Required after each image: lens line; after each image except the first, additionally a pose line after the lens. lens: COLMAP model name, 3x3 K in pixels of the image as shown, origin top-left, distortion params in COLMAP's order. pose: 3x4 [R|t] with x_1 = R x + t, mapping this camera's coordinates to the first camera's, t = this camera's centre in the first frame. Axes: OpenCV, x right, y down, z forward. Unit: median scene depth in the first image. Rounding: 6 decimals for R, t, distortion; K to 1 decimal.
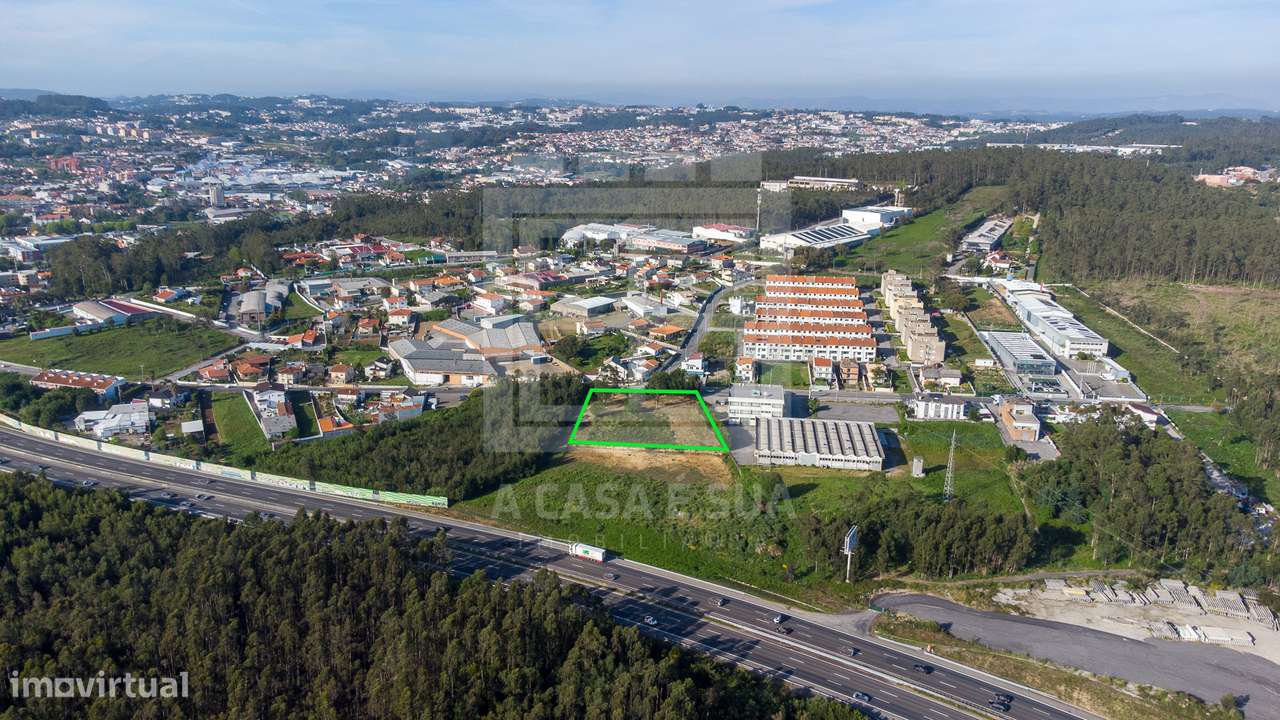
lens RADIAL K [[960.9, 0, 637.7], [0, 960.9, 366.9], [0, 0, 1]] dist [0.008782, 0.069353]
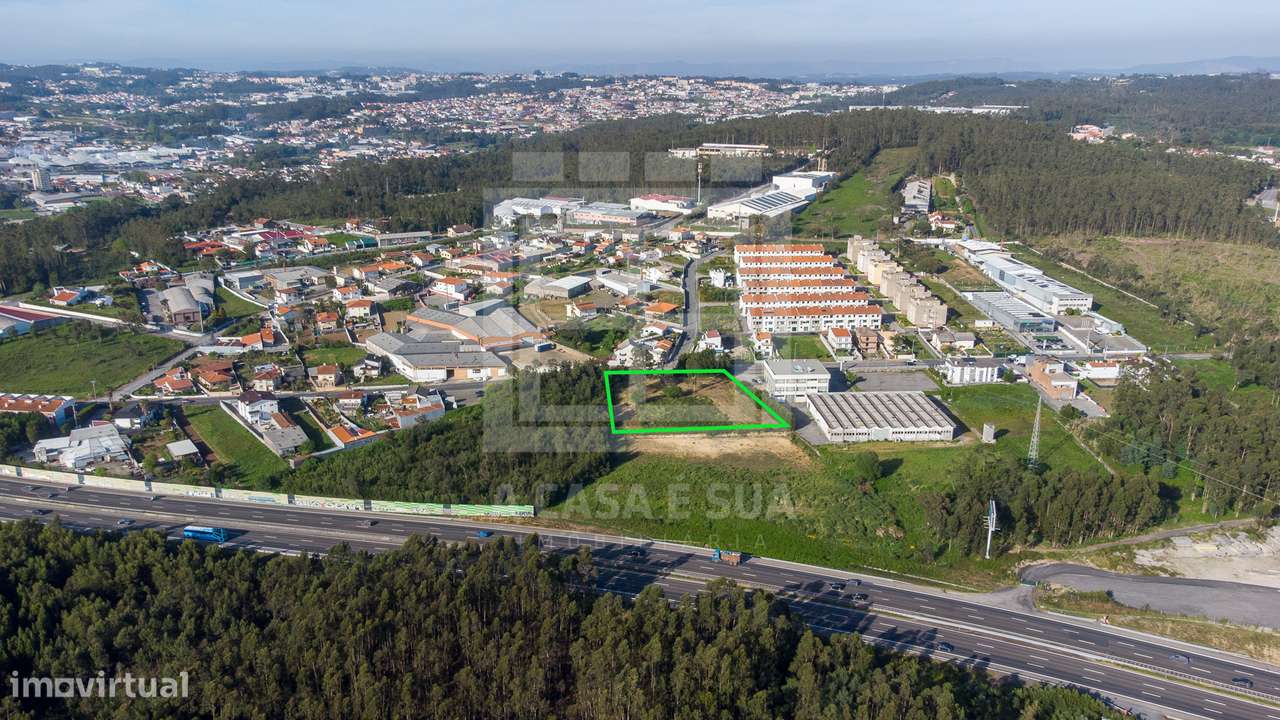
lens RADIAL K [[960.9, 0, 637.7], [0, 960.9, 366.9], [0, 0, 1]] dist [0.008782, 0.069353]
pose [[0.983567, -0.064135, 0.168770, -0.164003], [0.058686, 0.997587, 0.037087, -0.016687], [-0.170742, -0.026573, 0.984957, 0.053624]]
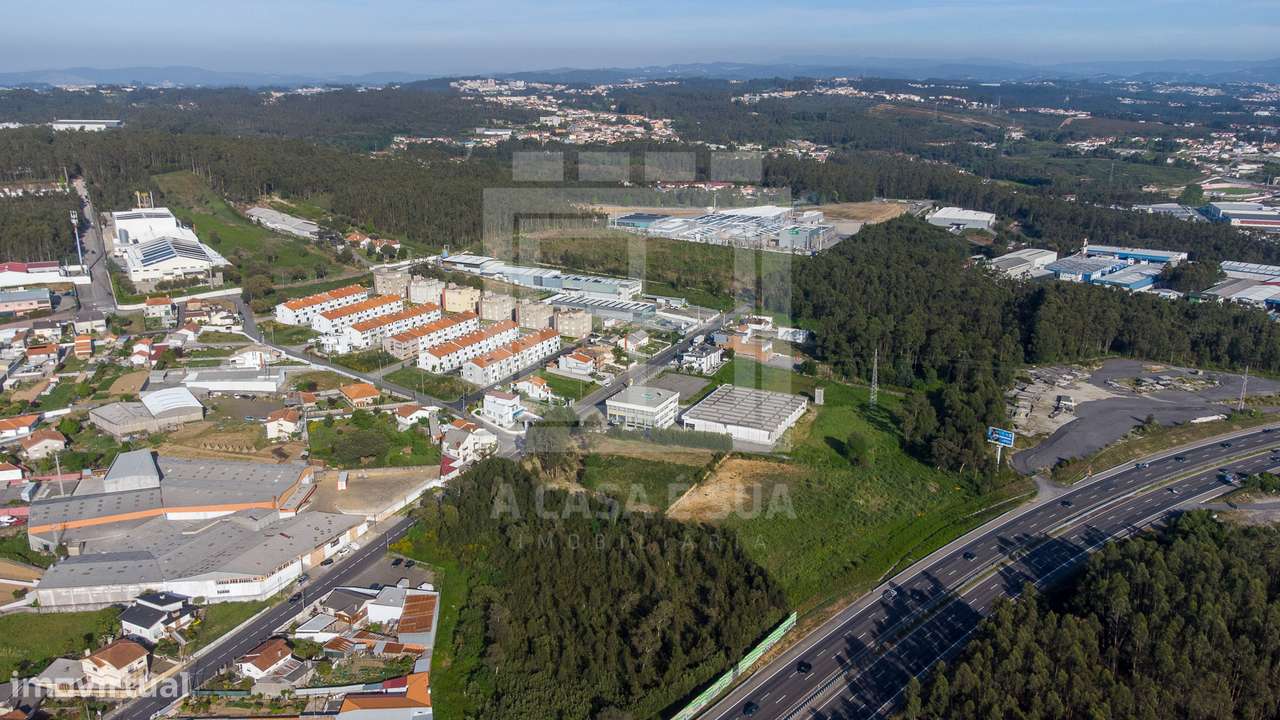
lens RADIAL K [[960.9, 0, 637.7], [0, 960.9, 366.9], [0, 0, 1]] dist [0.008782, 0.069353]
pose [[0.349953, -0.286148, 0.891993, -0.576705], [0.259860, 0.944487, 0.201038, -0.156998], [-0.900003, 0.161439, 0.404885, 0.501125]]
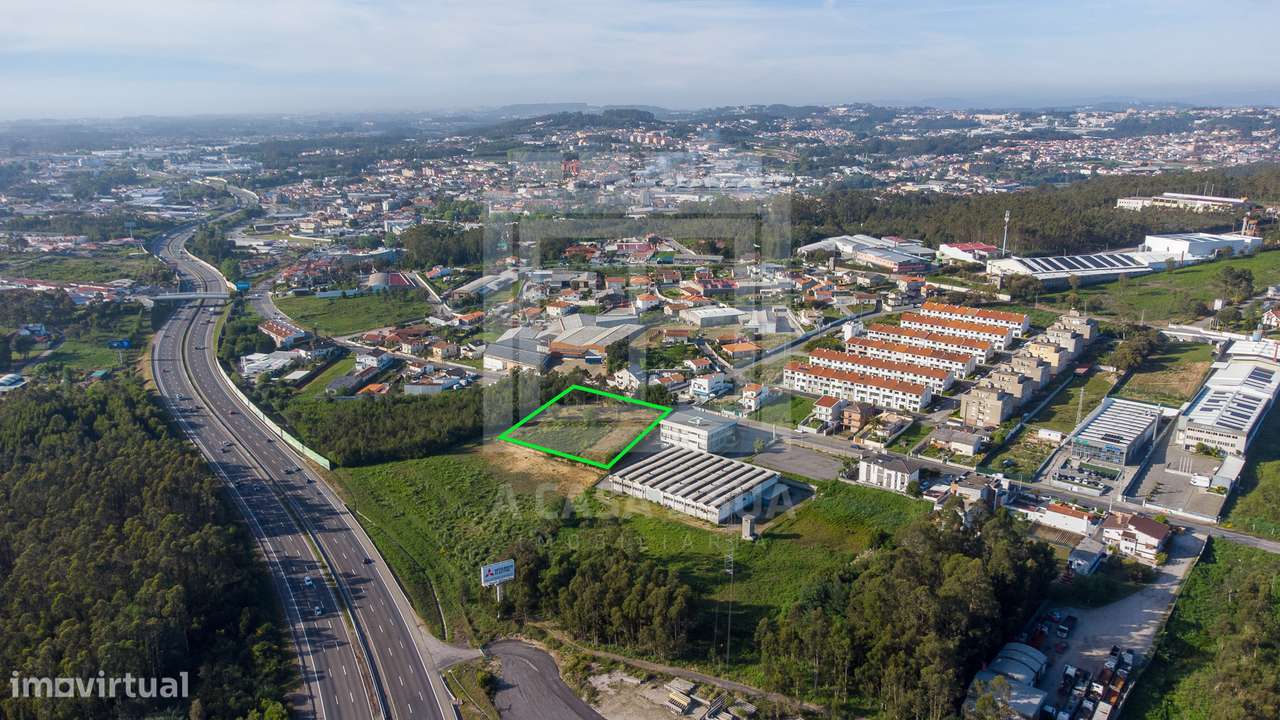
lens RADIAL K [[960.9, 0, 637.7], [0, 960.9, 366.9], [0, 0, 1]] dist [0.008782, 0.069353]
pose [[0.844546, 0.129542, -0.519578, 0.444106], [-0.133483, 0.990597, 0.030009, -0.035164], [0.518580, 0.044011, 0.853896, 0.152317]]
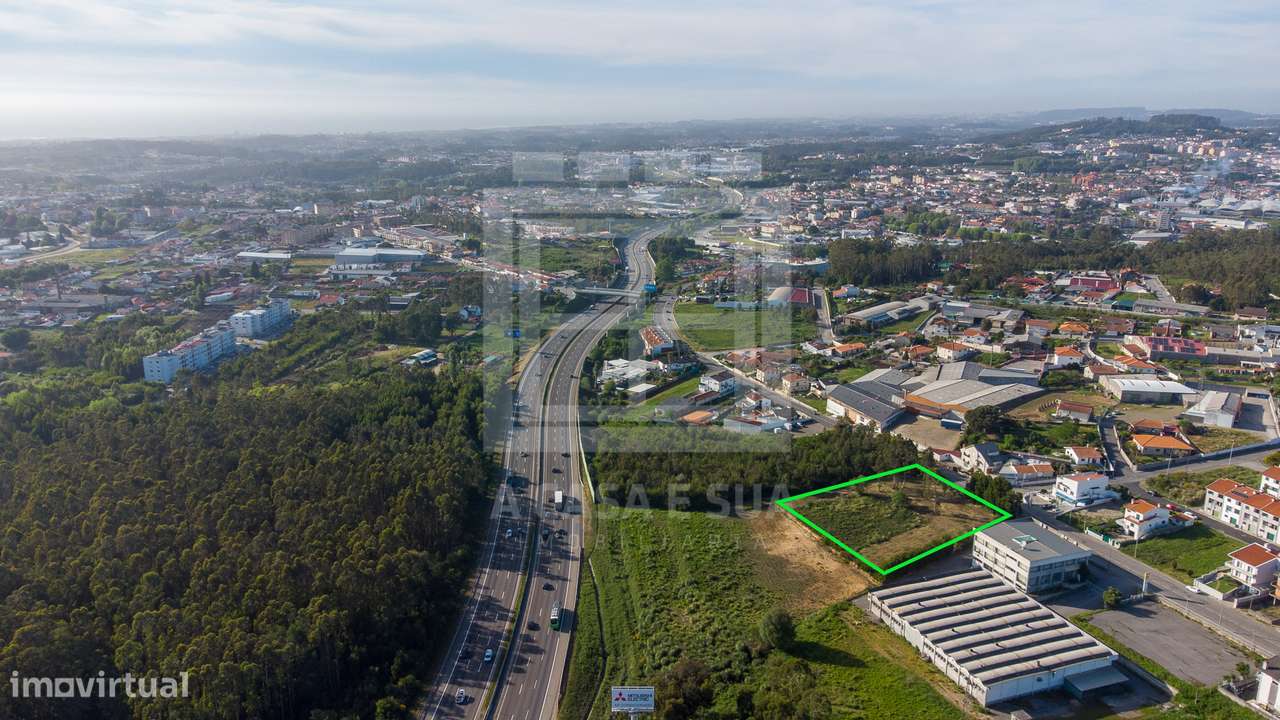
lens RADIAL K [[960.9, 0, 637.7], [0, 960.9, 366.9], [0, 0, 1]] dist [0.008782, 0.069353]
pose [[0.464144, 0.223050, -0.857216, 0.447012], [-0.239032, 0.963411, 0.121257, -0.086730], [0.852897, 0.148622, 0.500478, 0.336755]]
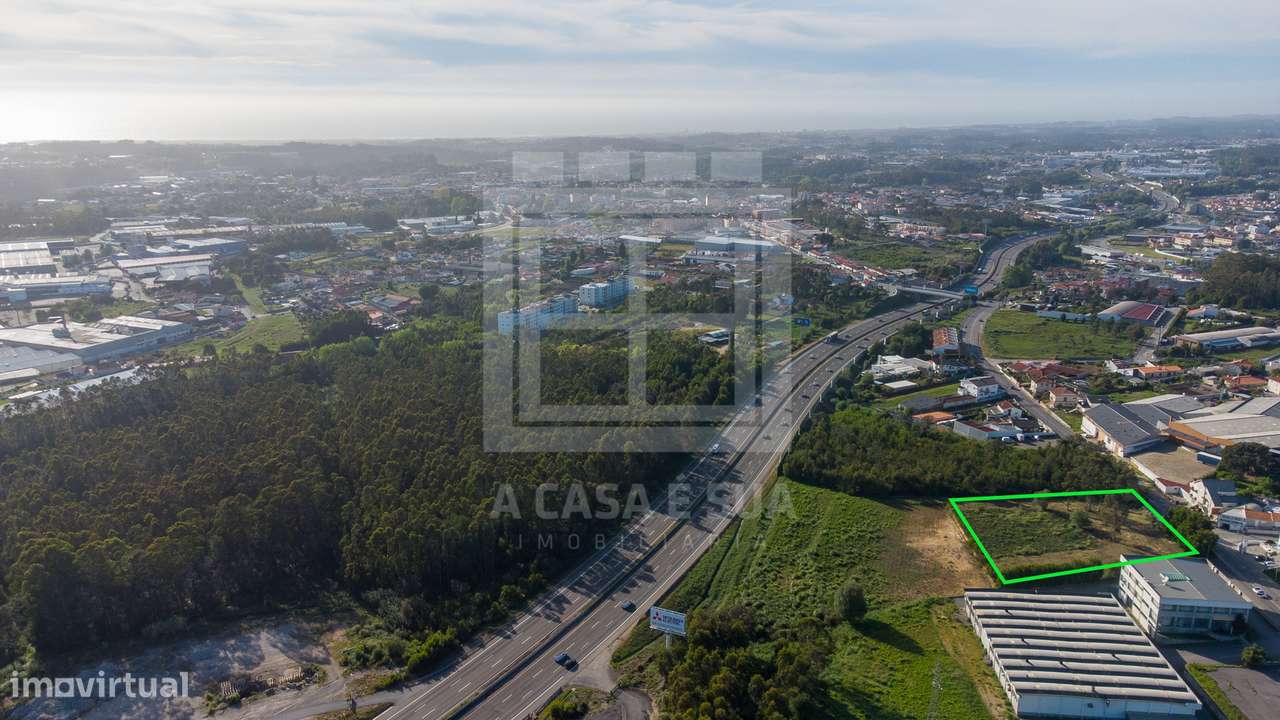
lens RADIAL K [[960.9, 0, 637.7], [0, 960.9, 366.9], [0, 0, 1]] dist [0.008782, 0.069353]
pose [[0.040730, 0.253591, -0.966454, 0.546864], [-0.271967, 0.933549, 0.233495, -0.121152], [0.961444, 0.253333, 0.106992, 0.466420]]
